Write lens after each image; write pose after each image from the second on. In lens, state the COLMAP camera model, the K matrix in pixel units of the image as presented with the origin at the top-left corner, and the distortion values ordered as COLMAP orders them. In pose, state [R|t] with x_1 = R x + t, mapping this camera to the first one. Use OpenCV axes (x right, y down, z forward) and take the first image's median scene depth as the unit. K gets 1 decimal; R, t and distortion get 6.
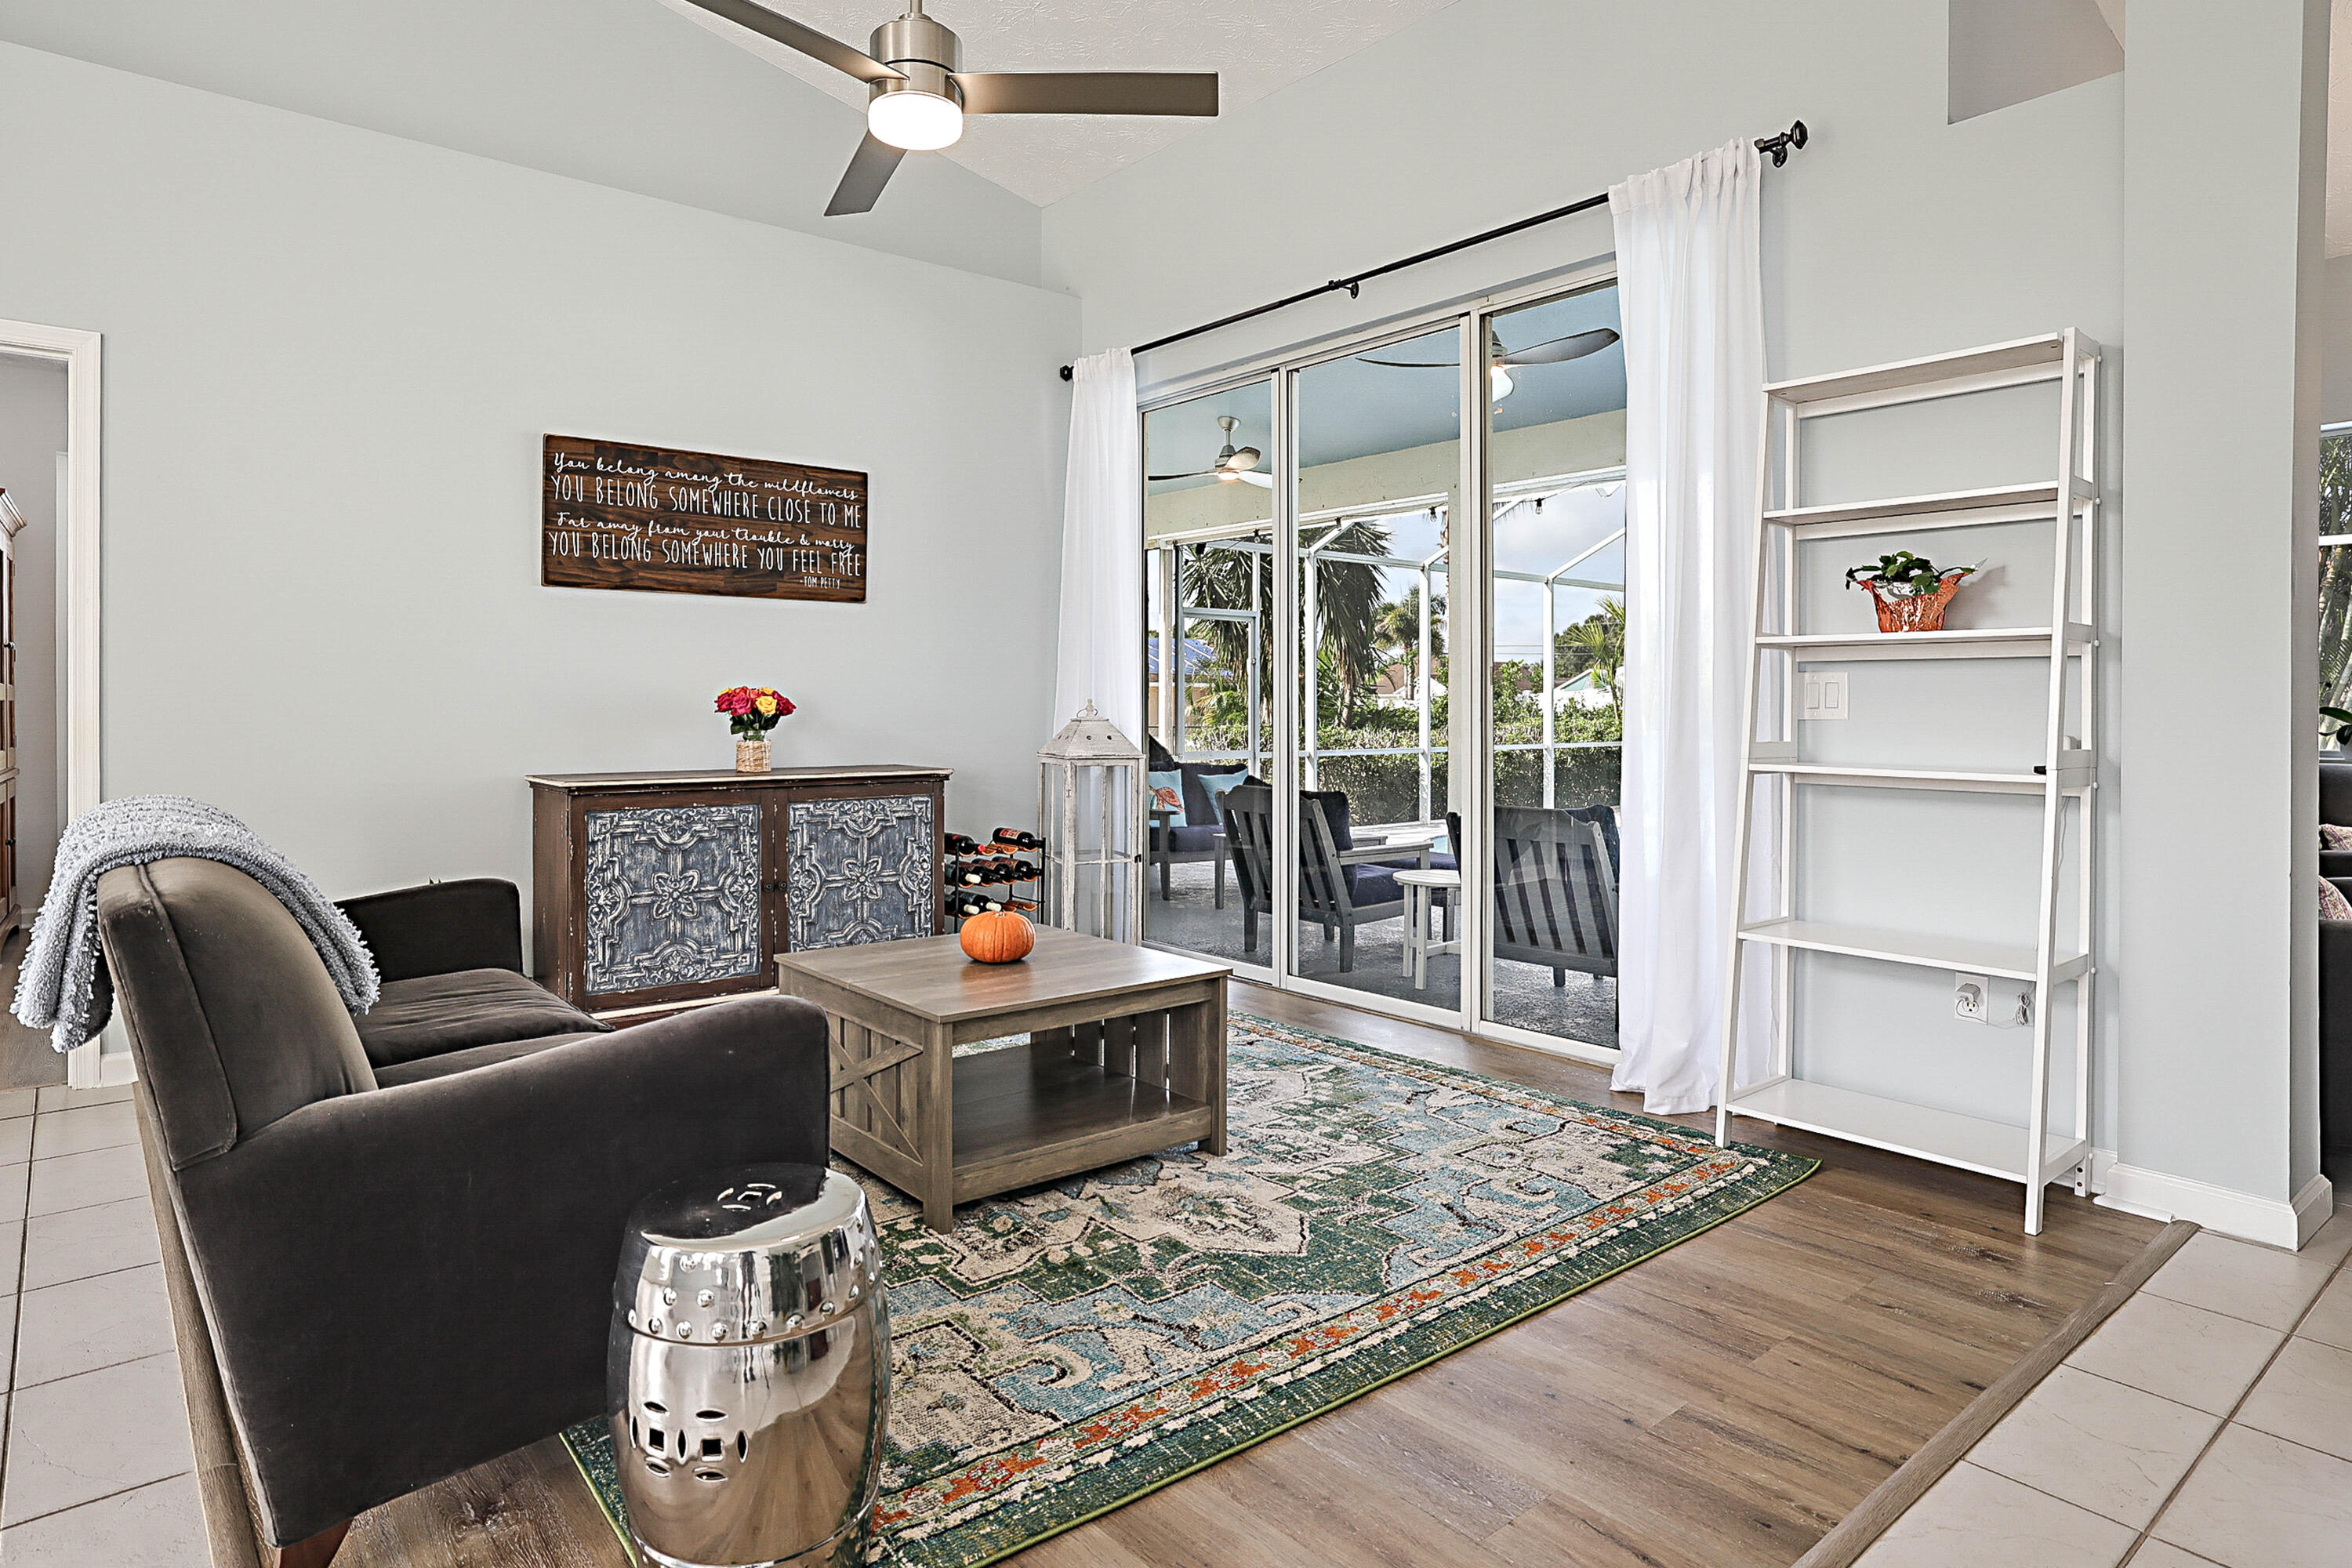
lens RADIAL K [[1304.7, 0, 1046.4], [0, 1304.7, 721.2], [0, 0, 1]] dist [-0.032782, 0.000676]
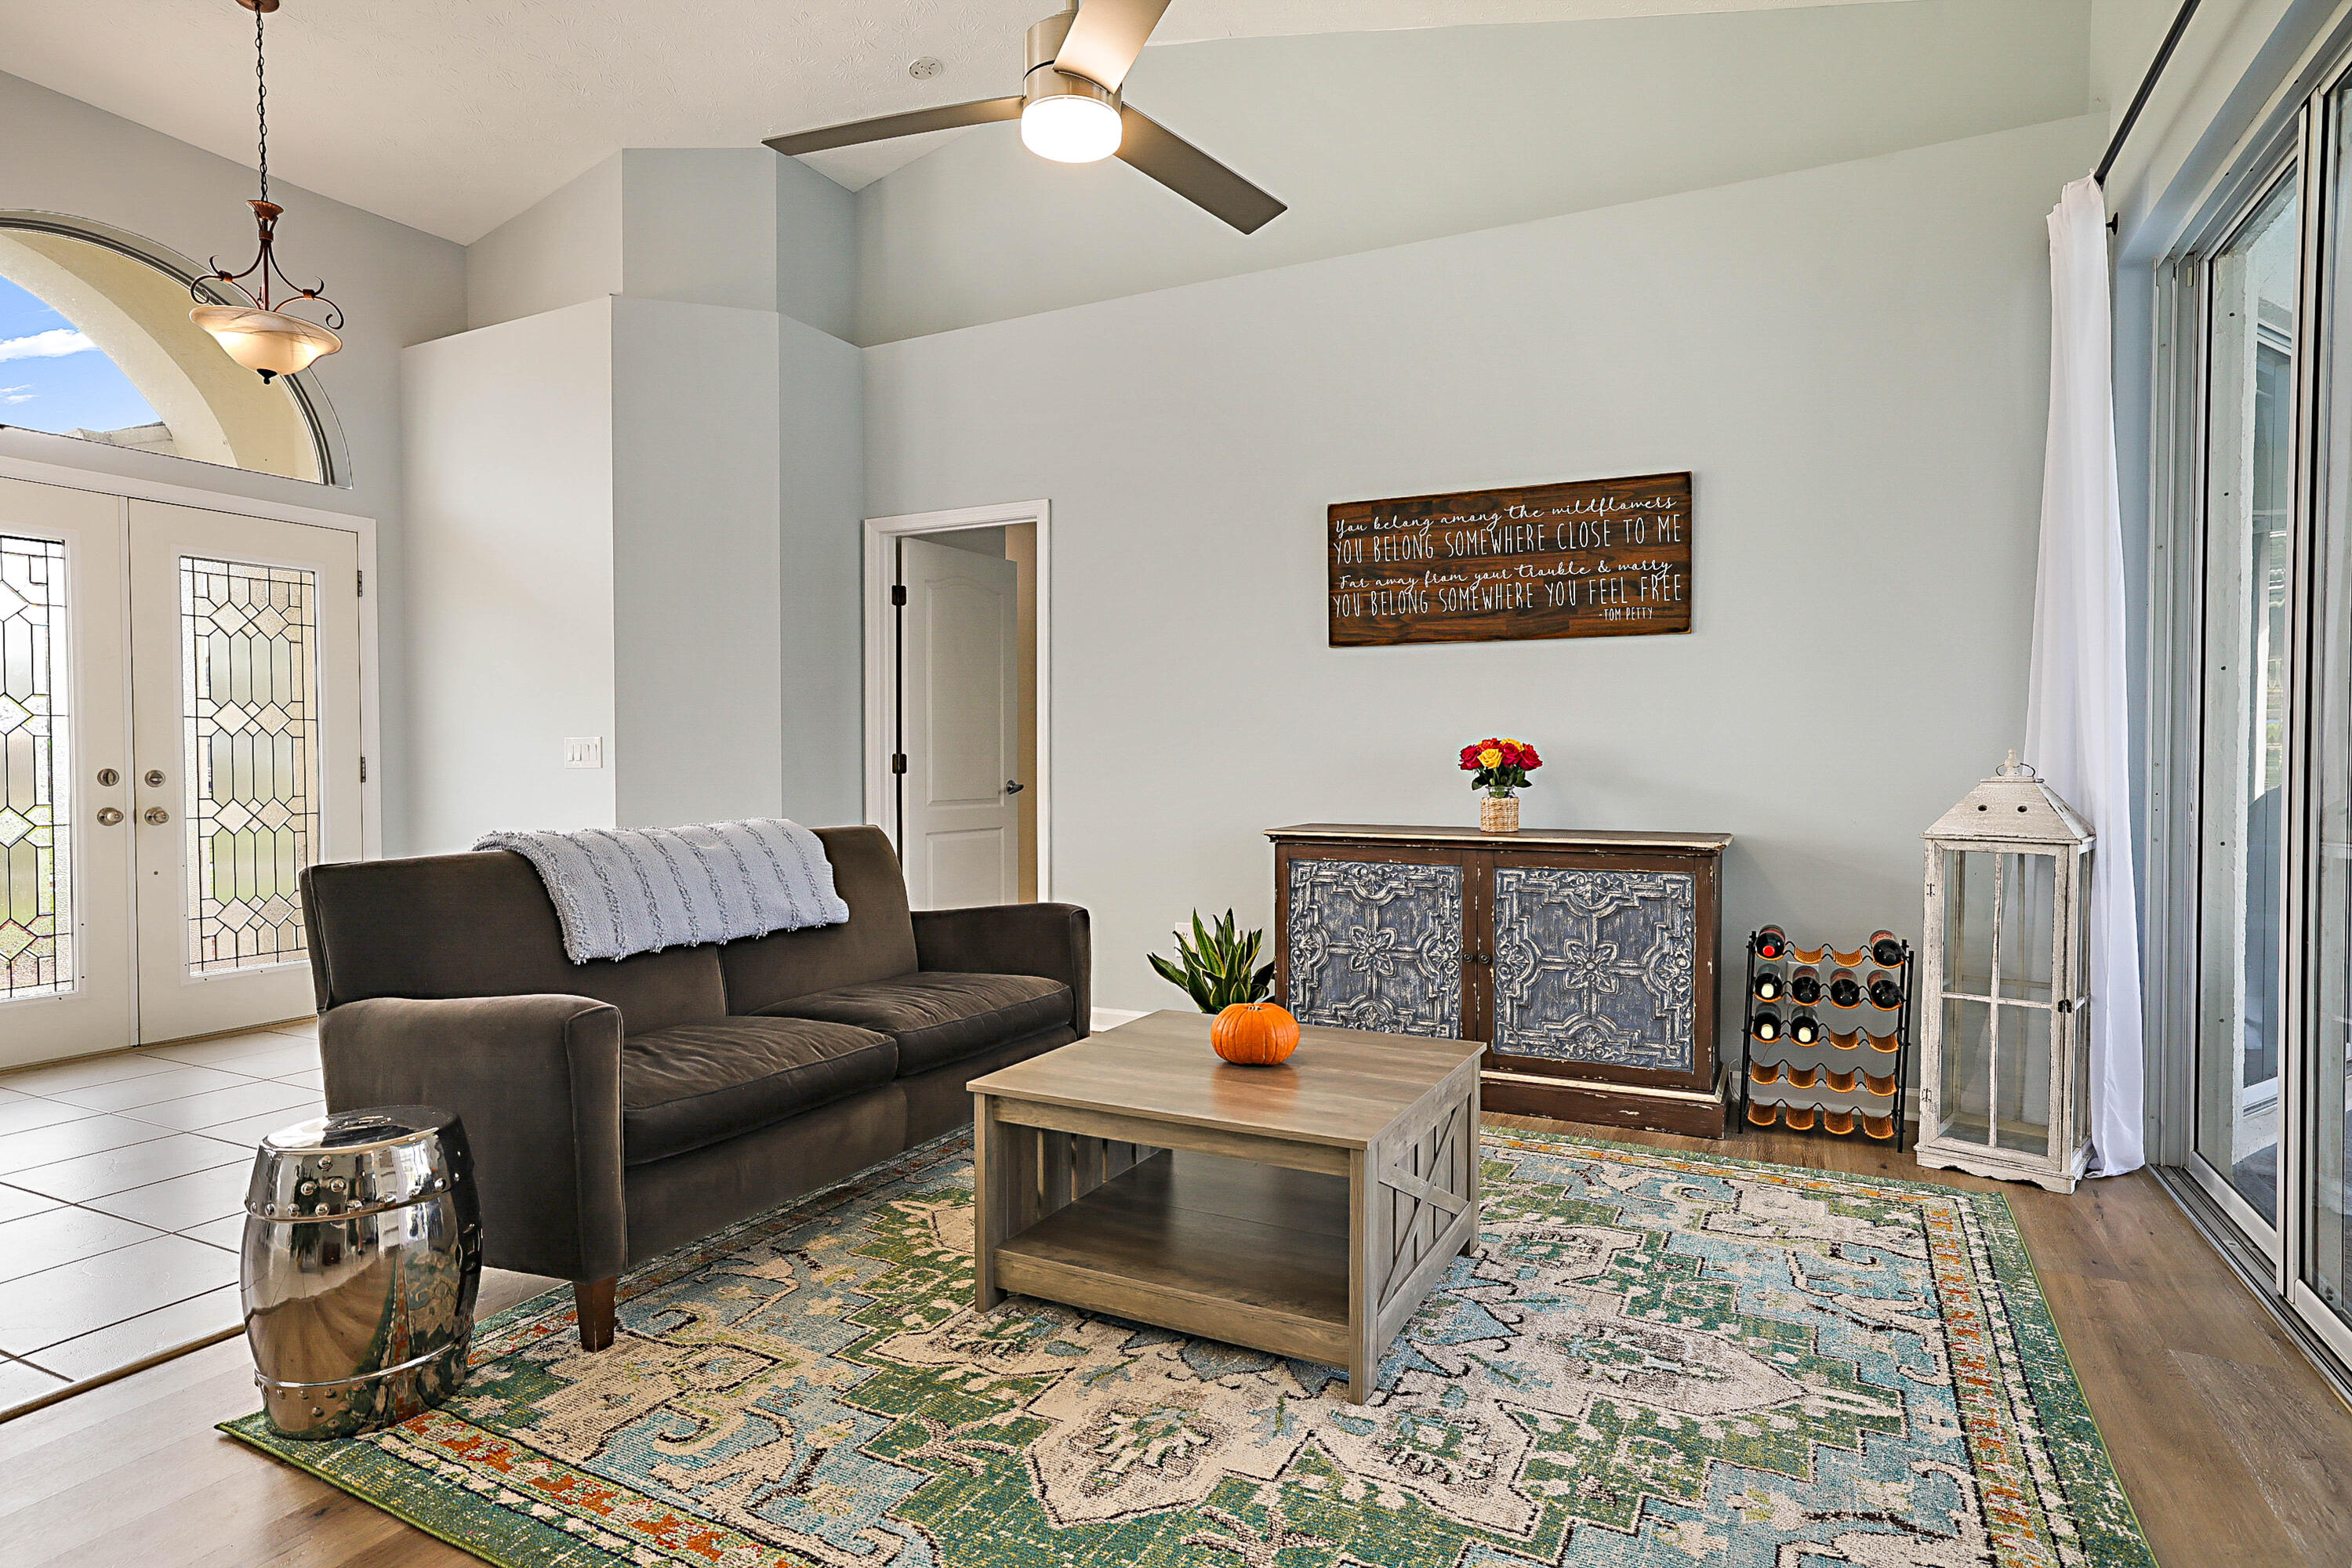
lens RADIAL K [[1232.7, 0, 1183.7], [0, 1232.7, 800.5], [0, 0, 1]] dist [-0.023147, 0.012872]
pose [[0.452862, 0.028865, -0.891113, 0.490559], [-0.010518, 0.999579, 0.027033, -0.004495], [0.891519, -0.002870, 0.452975, 0.453567]]
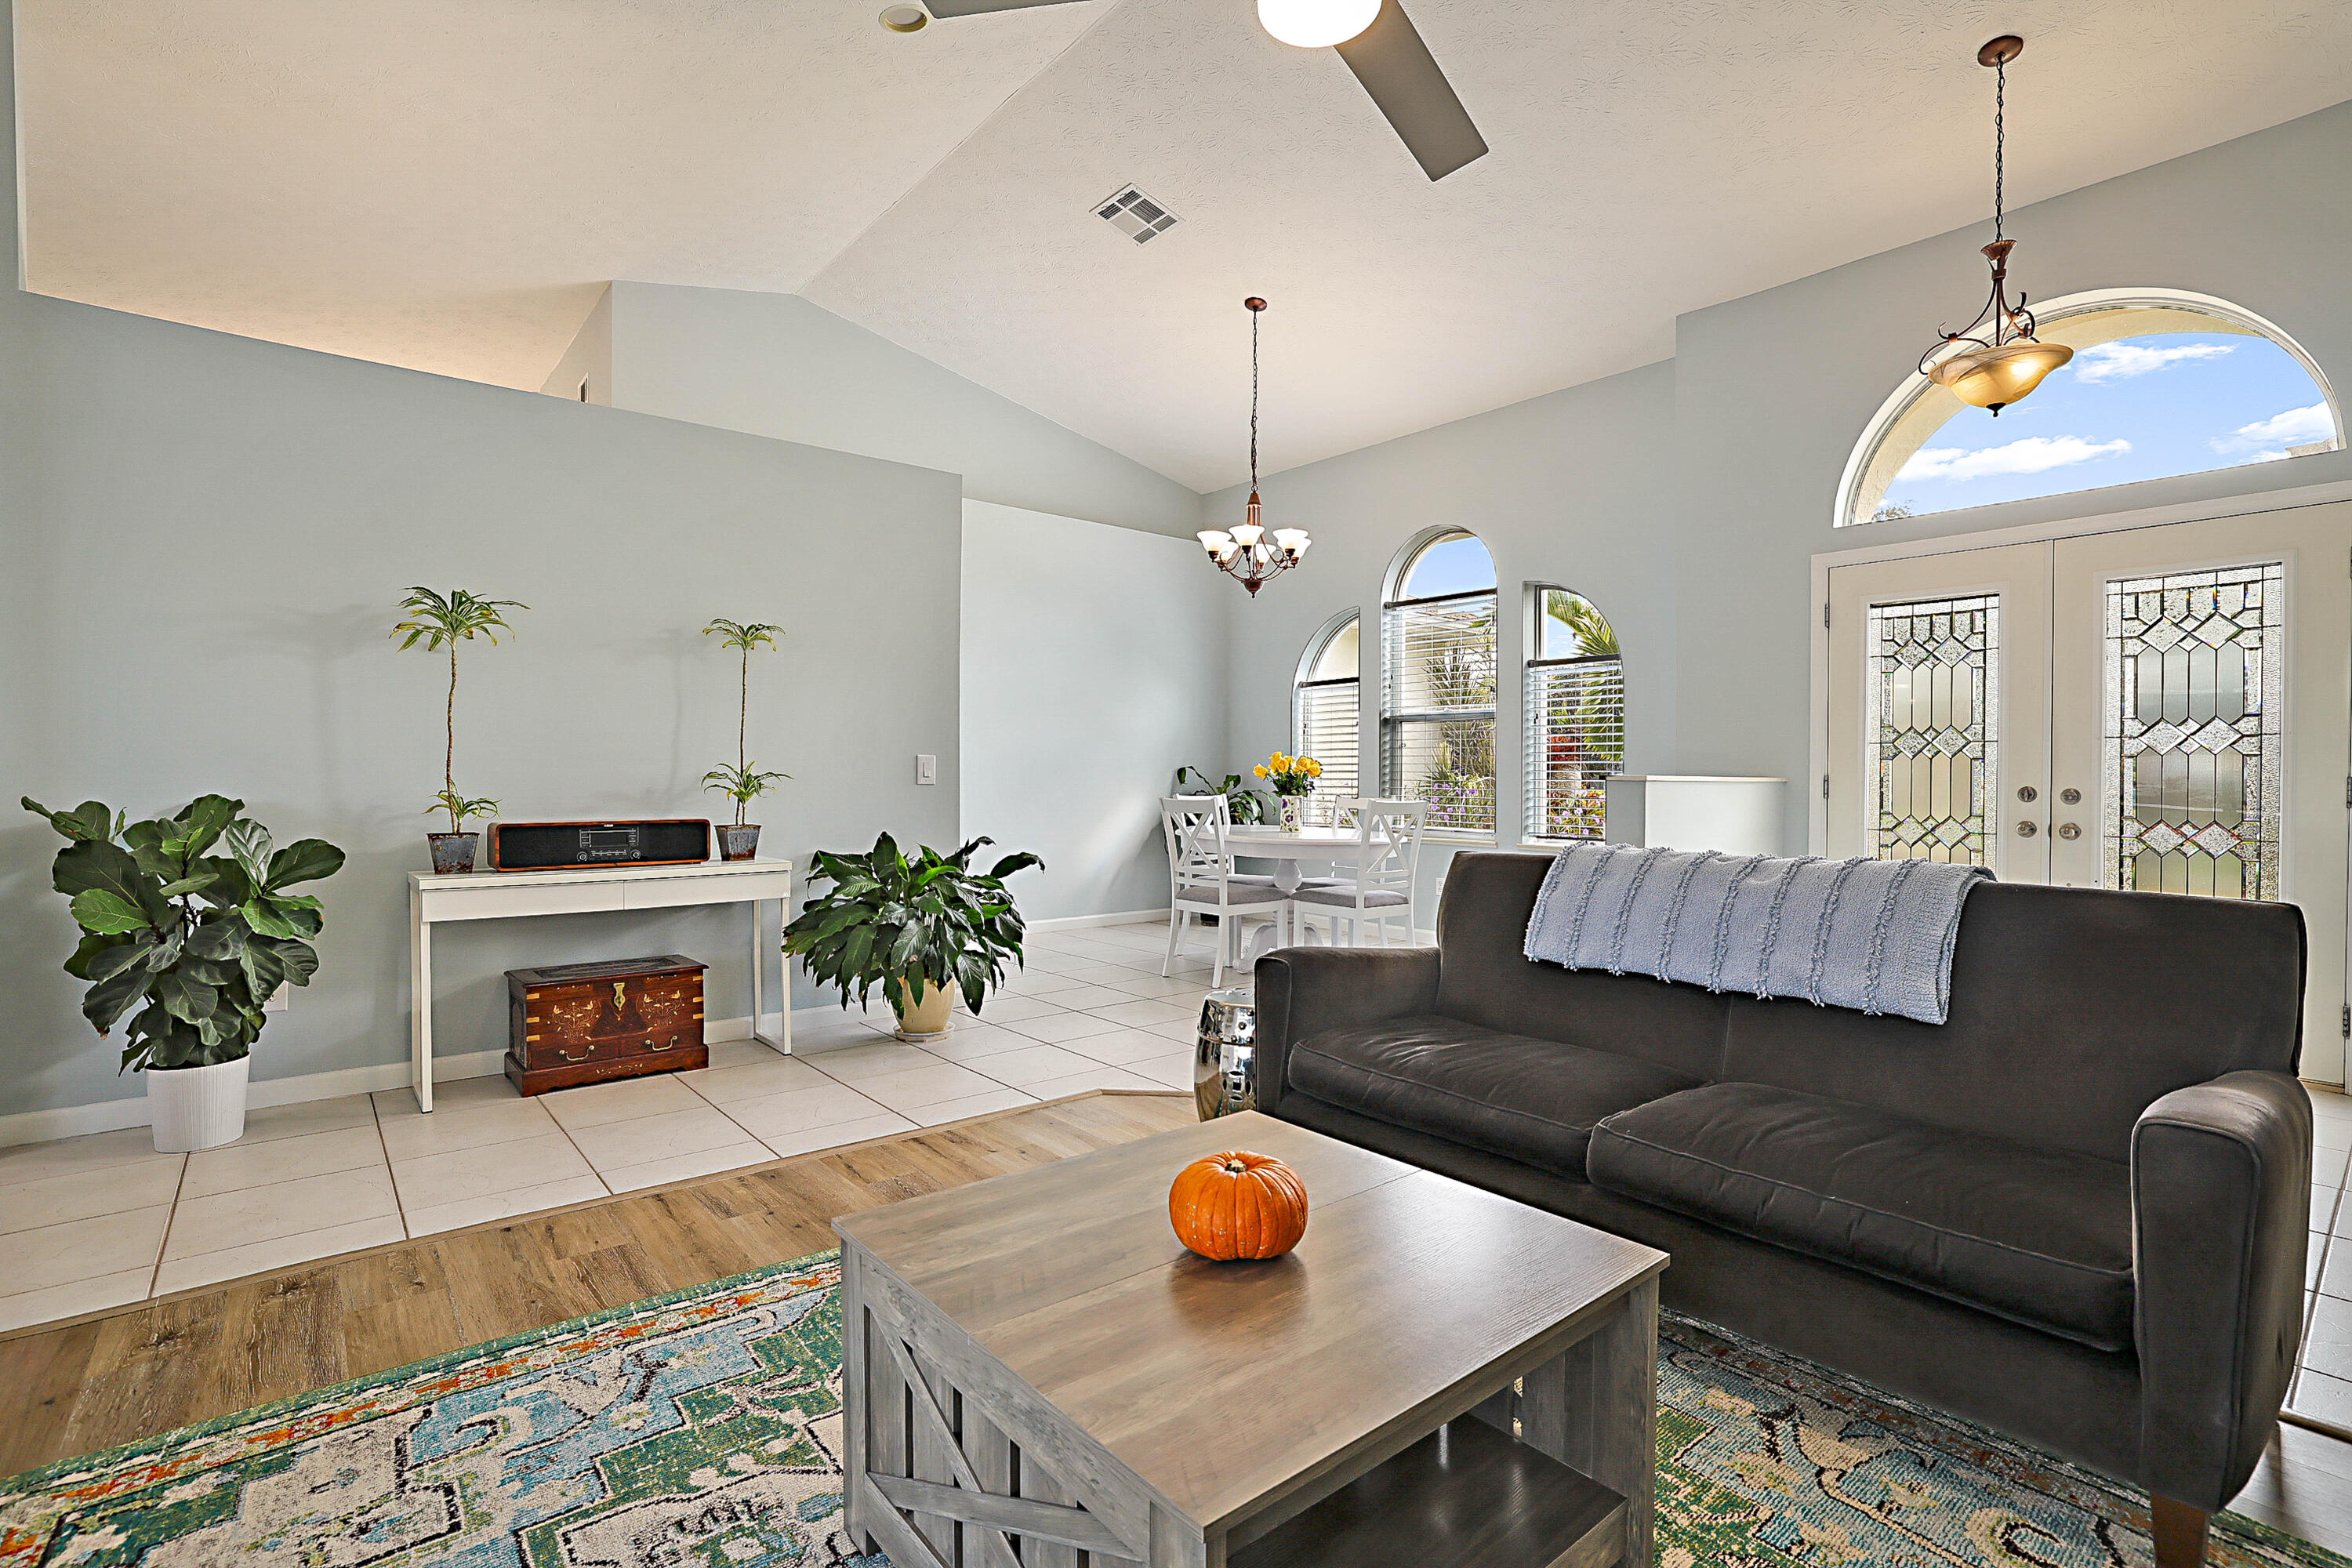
lens RADIAL K [[1073.7, 0, 1168.0], [0, 1073.7, 790.3], [0, 0, 1]] dist [-0.029741, 0.013185]
pose [[-0.998330, -0.002504, -0.057723, 0.013808], [-0.003977, 0.999669, 0.025417, -0.013327], [0.057640, 0.025604, -0.998009, 1.088528]]
